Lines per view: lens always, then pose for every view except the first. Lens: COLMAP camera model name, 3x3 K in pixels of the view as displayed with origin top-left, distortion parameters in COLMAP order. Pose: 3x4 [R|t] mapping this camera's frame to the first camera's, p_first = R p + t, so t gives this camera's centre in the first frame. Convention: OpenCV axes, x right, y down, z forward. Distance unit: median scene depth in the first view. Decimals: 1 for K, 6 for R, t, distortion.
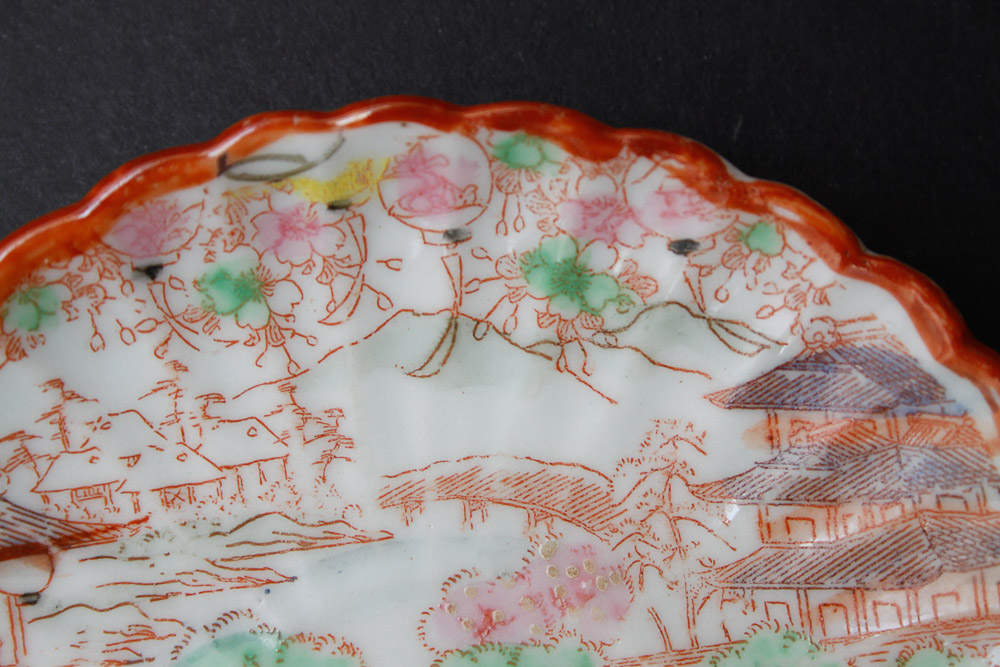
lens RADIAL K [[2238.1, 0, 500.0], [0, 2238.1, 333.5], [0, 0, 1]] dist [0.039727, 0.229705]
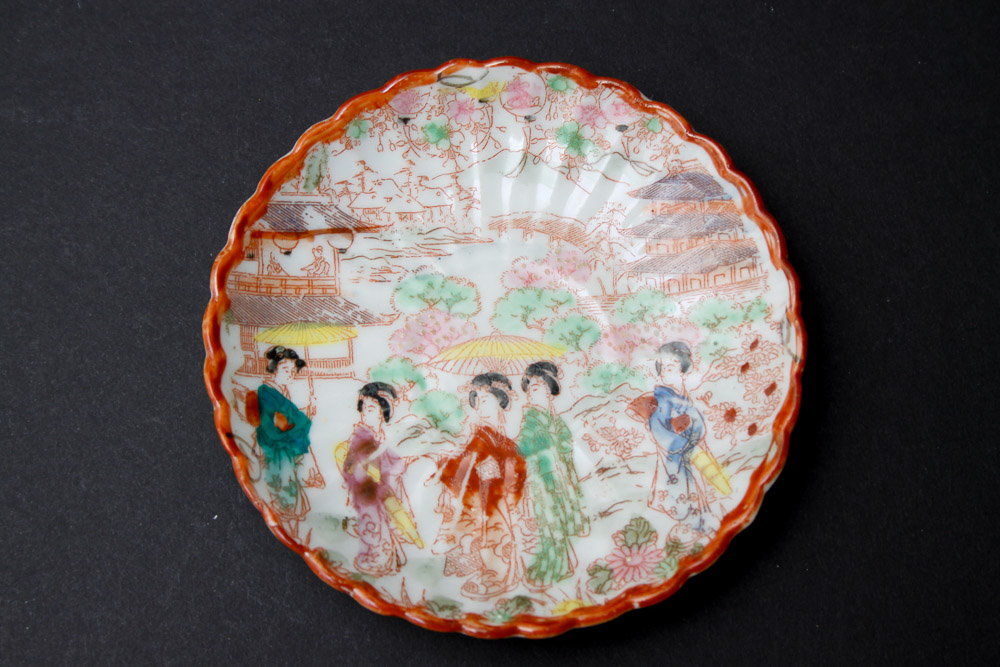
lens RADIAL K [[2116.8, 0, 500.0], [0, 2116.8, 333.5], [0, 0, 1]] dist [0.041789, 0.021260]
pose [[0.996931, 0.077384, -0.011858, -0.006176], [-0.078277, 0.982812, -0.167193, 0.577322], [-0.001284, 0.167608, 0.985853, -1.242126]]
